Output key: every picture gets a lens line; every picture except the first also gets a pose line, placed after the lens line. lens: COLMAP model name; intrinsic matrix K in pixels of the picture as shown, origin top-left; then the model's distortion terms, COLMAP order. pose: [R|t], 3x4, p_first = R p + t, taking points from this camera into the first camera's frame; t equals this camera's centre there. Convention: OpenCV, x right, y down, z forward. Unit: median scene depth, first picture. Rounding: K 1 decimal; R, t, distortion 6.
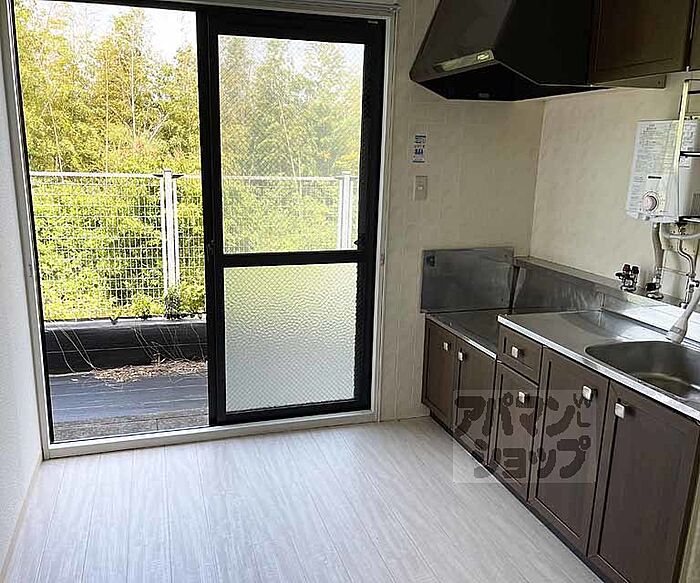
lens RADIAL K [[588.0, 0, 319.5], [0, 588.0, 291.6], [0, 0, 1]] dist [0.078440, -0.081632]
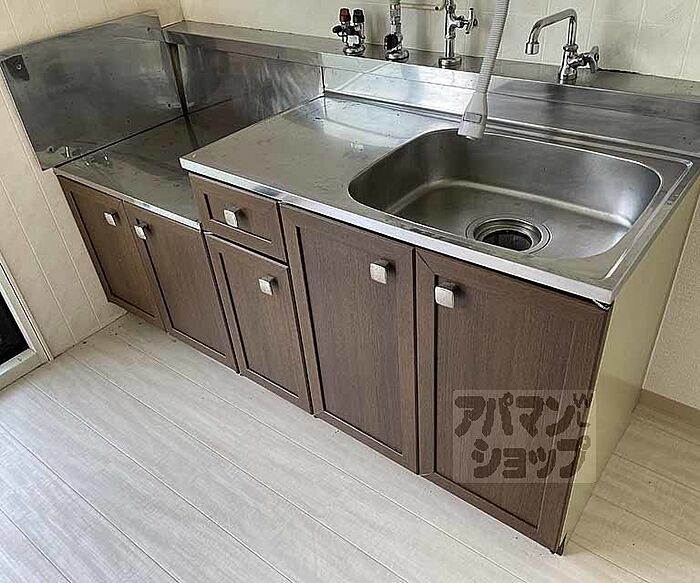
lens RADIAL K [[586.4, 0, 353.8], [0, 586.4, 291.1], [0, 0, 1]] dist [0.078511, -0.089331]
pose [[0.798528, -0.410973, 0.439835, 0.125600], [0.220126, 0.879429, 0.422078, -0.041155], [-0.560266, -0.240222, 0.792714, 0.401954]]
